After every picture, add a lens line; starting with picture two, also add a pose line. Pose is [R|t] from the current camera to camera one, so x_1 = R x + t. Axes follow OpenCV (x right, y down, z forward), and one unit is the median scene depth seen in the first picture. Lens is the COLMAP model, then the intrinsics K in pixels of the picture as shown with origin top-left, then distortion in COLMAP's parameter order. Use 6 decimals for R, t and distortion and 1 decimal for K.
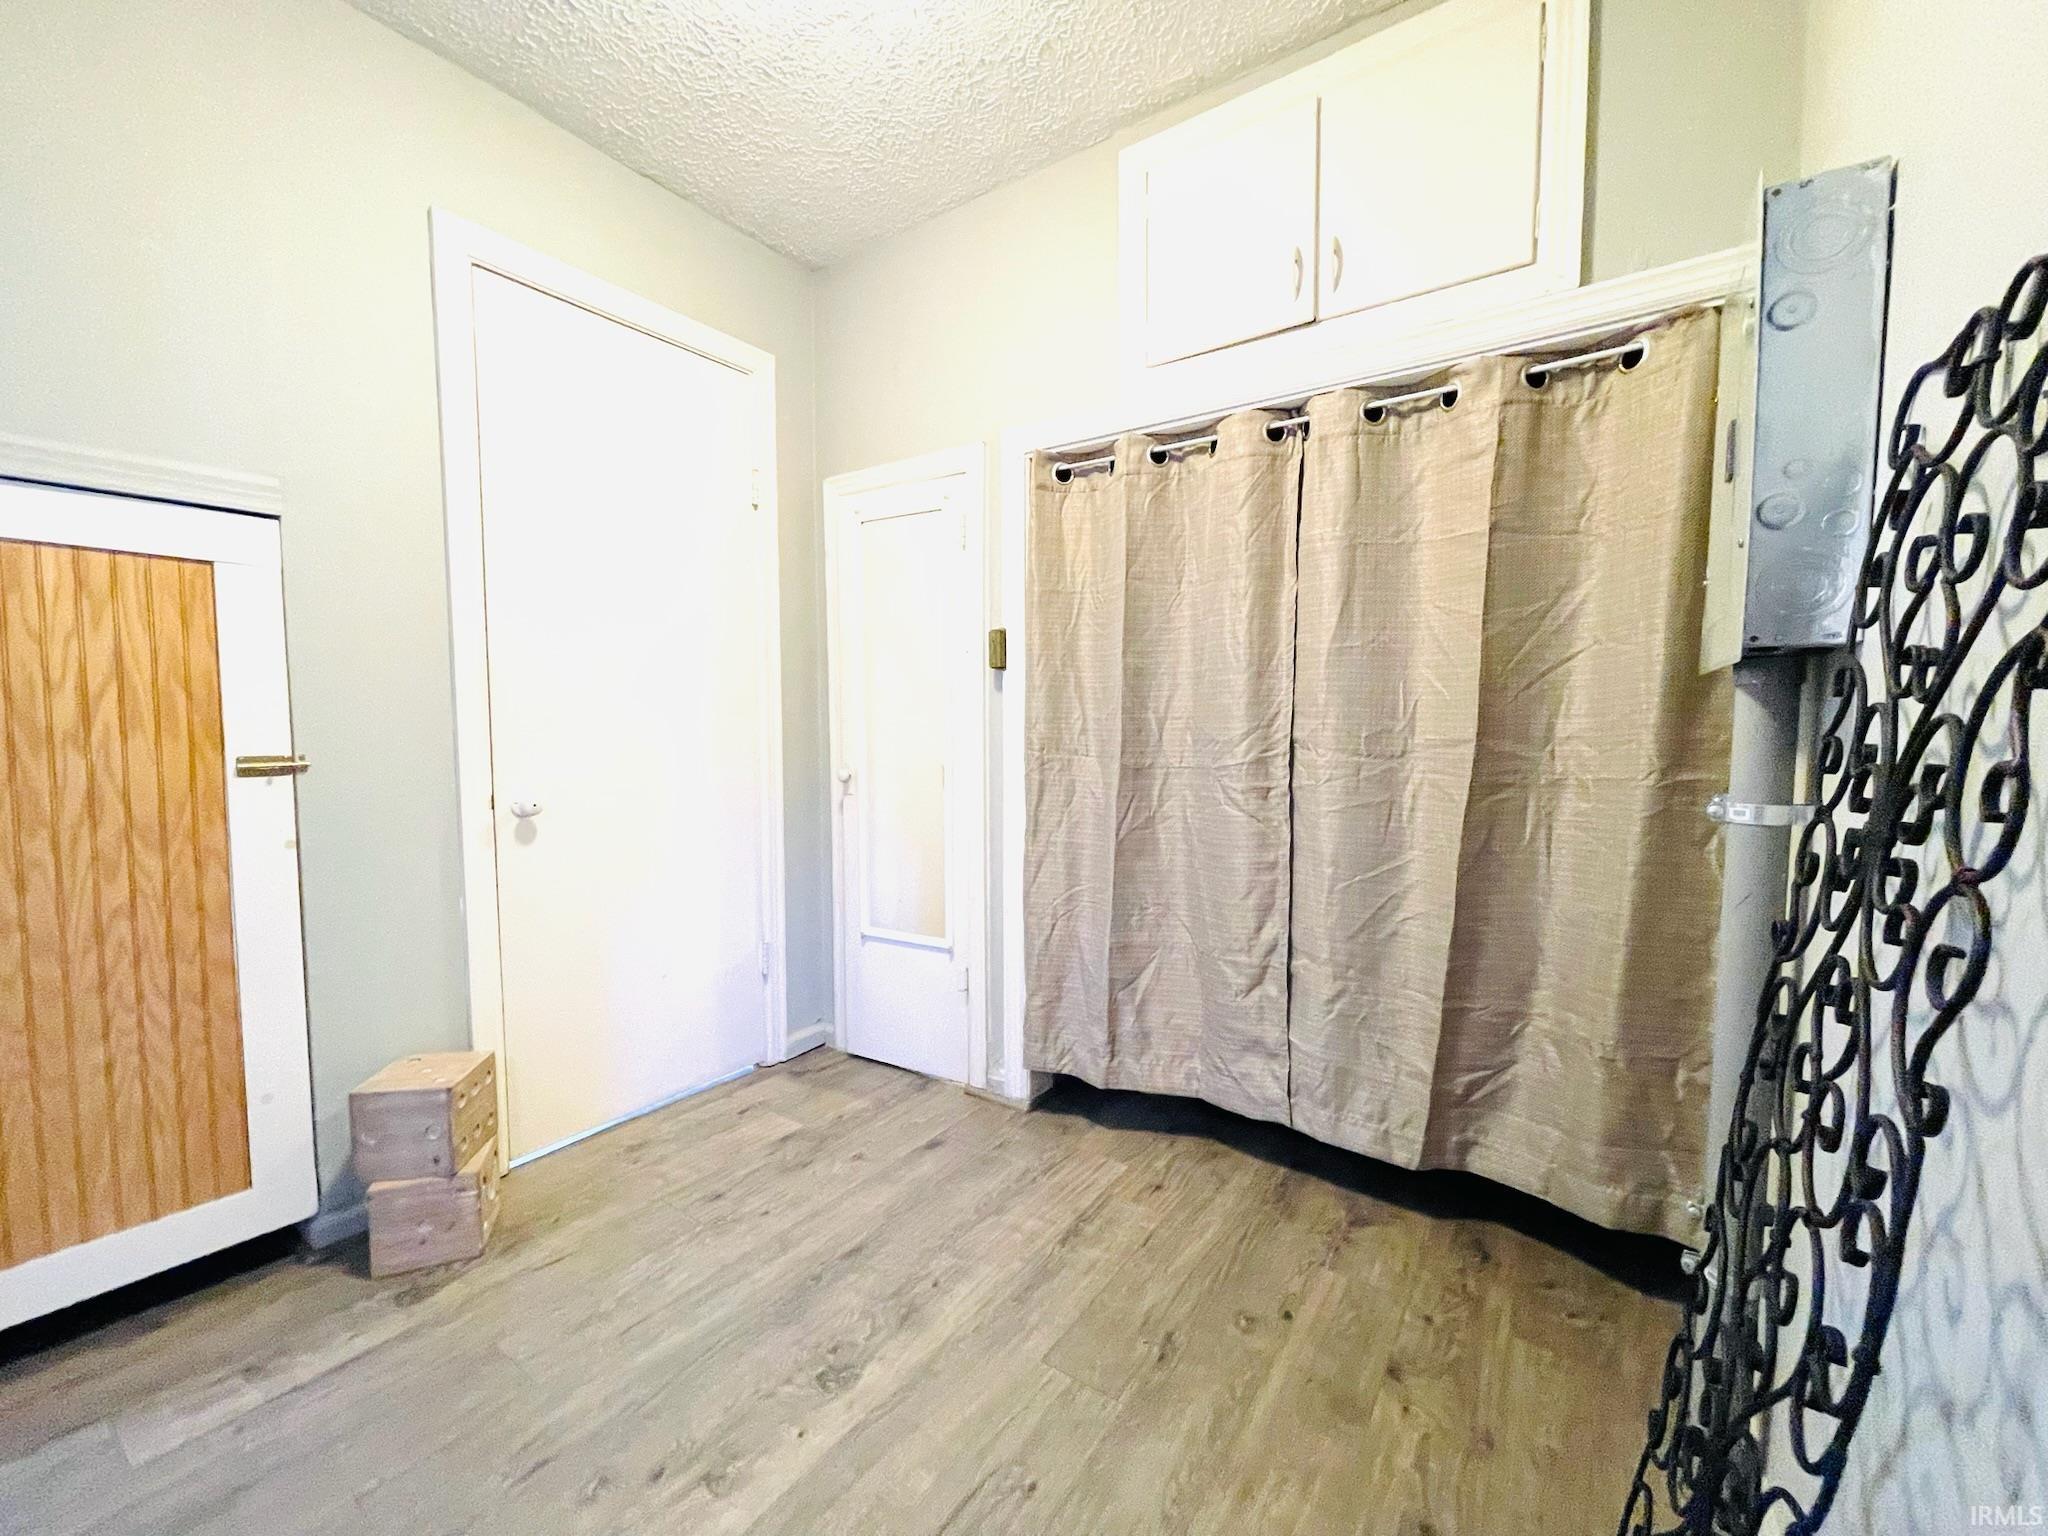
lens RADIAL K [[823.0, 0, 1029.6], [0, 823.0, 776.5], [0, 0, 1]] dist [-0.005113, 0.002045]
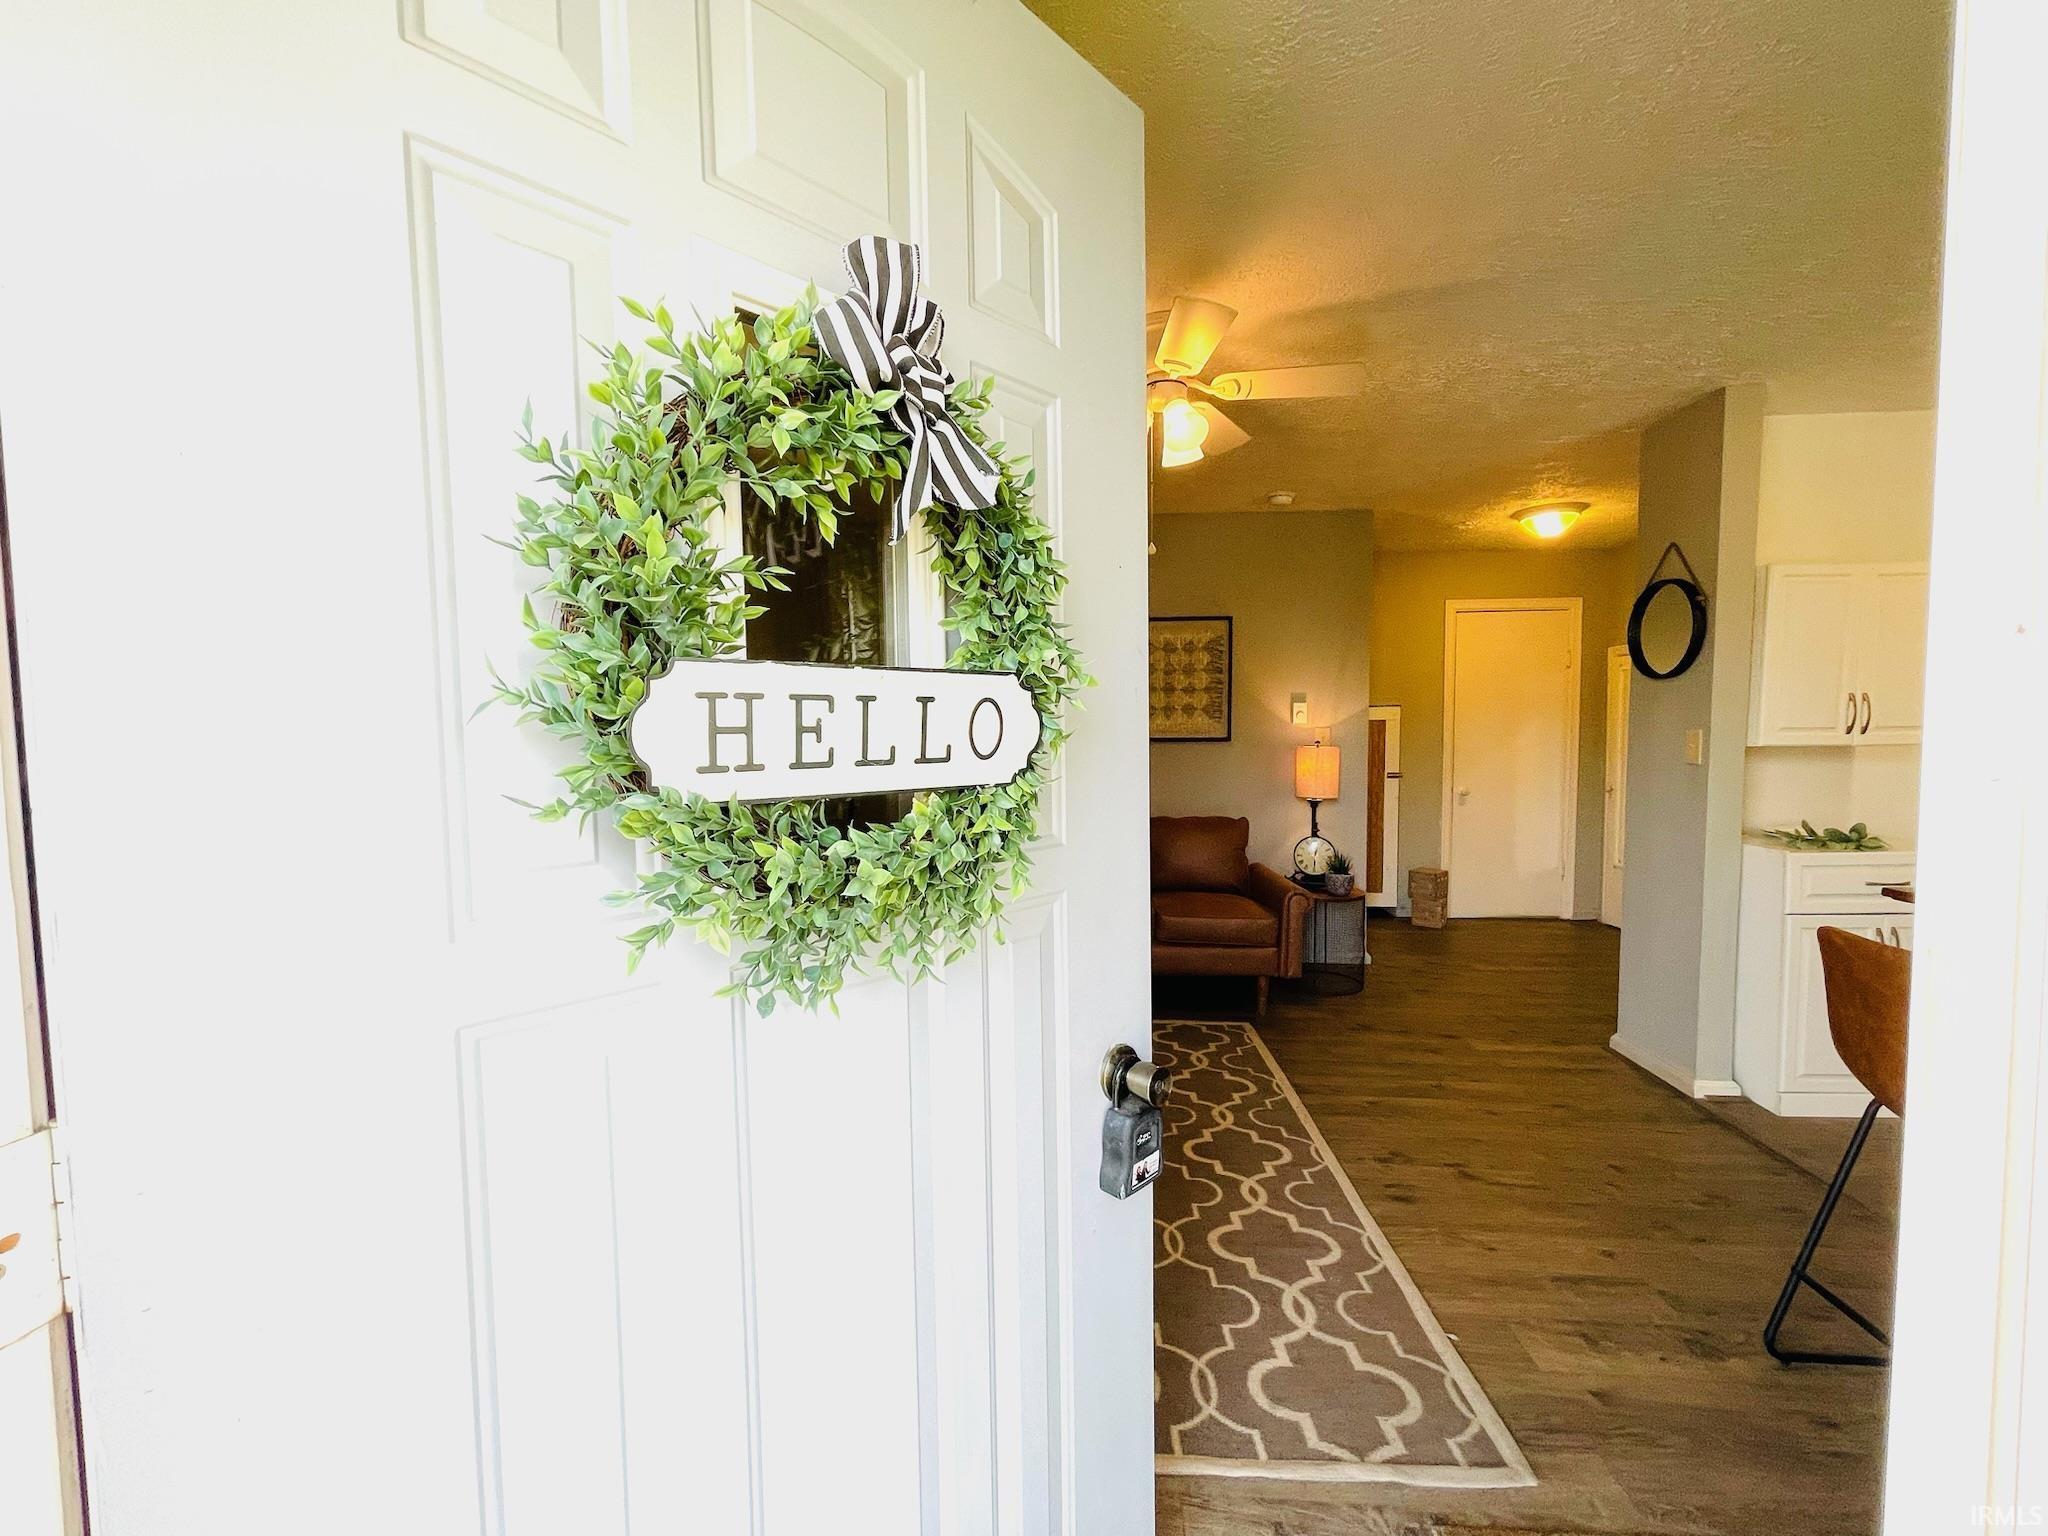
lens RADIAL K [[823.0, 0, 1023.3], [0, 823.0, 773.9], [0, 0, 1]] dist [-0.005113, 0.002045]
pose [[0.499523, 0.041997, -0.865282, 1.212866], [-0.049681, 0.998569, 0.019786, -0.008642], [0.864875, 0.033105, 0.500894, -1.945342]]
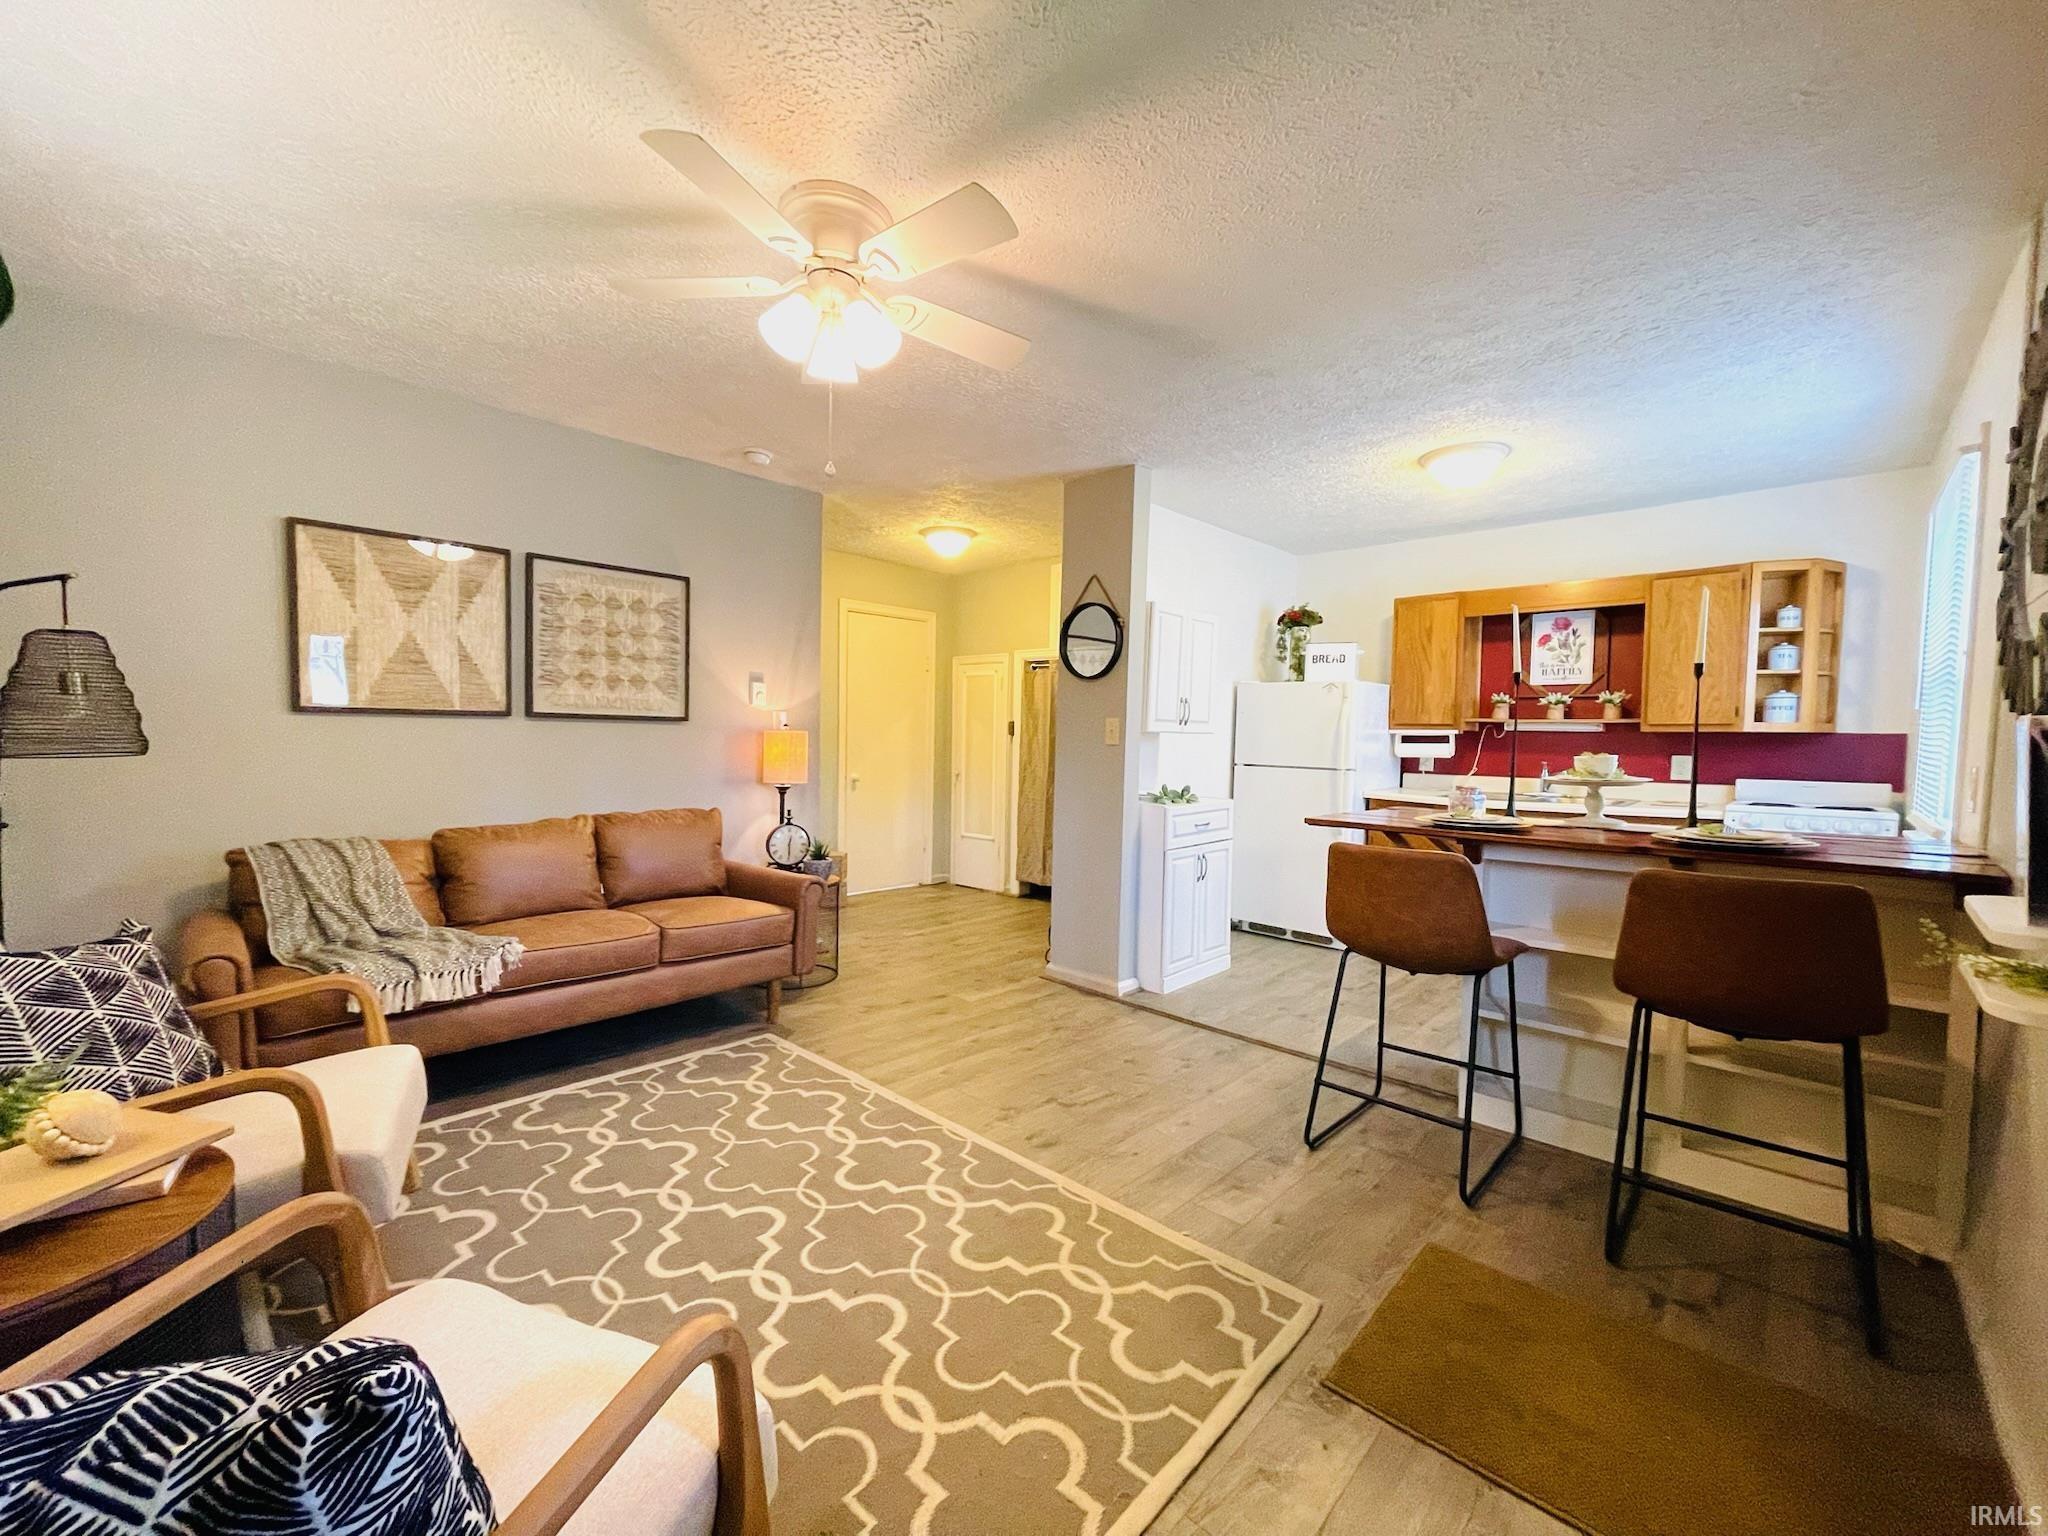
lens RADIAL K [[823.0, 0, 1025.8], [0, 823.0, 774.9], [0, 0, 1]] dist [-0.005113, 0.002045]
pose [[0.986042, 0.027729, -0.164172, 0.584926], [-0.030974, 0.999372, -0.017239, 0.062056], [0.163590, 0.022083, 0.986281, -2.144716]]
